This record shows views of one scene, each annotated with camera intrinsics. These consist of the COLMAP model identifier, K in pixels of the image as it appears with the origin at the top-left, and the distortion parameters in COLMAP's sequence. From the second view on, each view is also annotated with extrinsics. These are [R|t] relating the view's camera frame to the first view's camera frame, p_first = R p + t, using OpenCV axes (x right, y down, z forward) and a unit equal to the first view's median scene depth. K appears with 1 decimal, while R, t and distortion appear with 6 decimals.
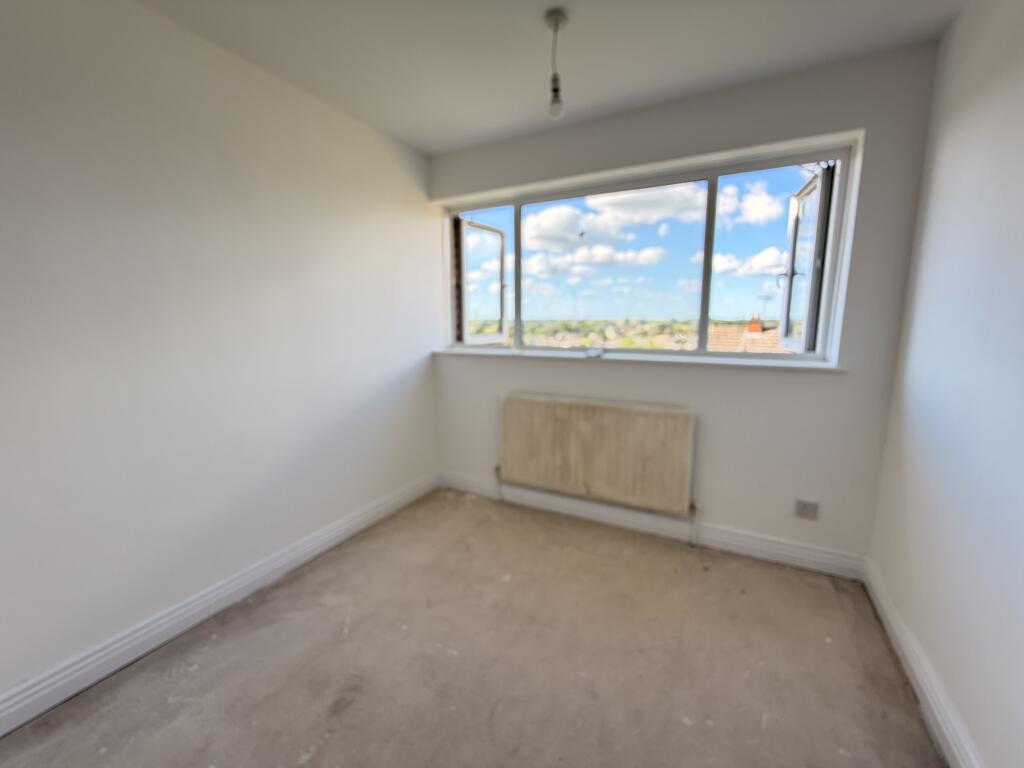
lens RADIAL K [[409.6, 0, 510.6], [0, 409.6, 382.8], [0, 0, 1]] dist [0.001186, 0.000562]
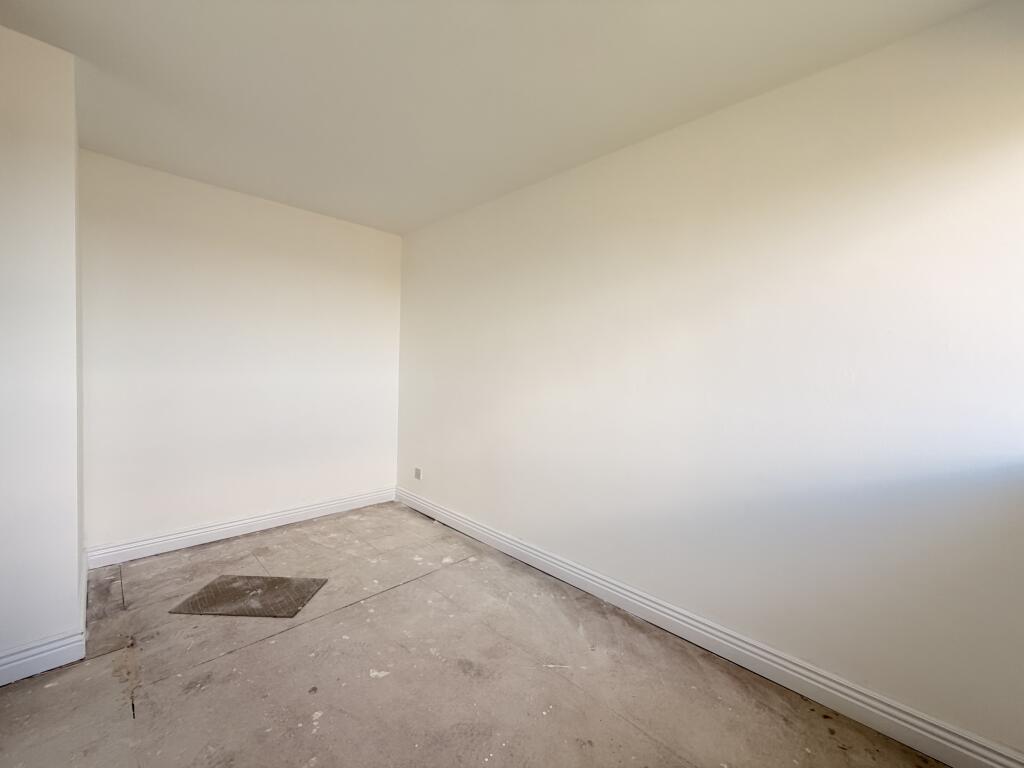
lens RADIAL K [[409.6, 0, 510.5], [0, 409.6, 383.0], [0, 0, 1]] dist [0.001186, 0.000562]
pose [[-0.277306, 0.047094, -0.959627, 0.696938], [-0.165608, 0.981506, 0.096024, -0.205992], [0.946401, 0.185550, -0.264378, 1.265187]]
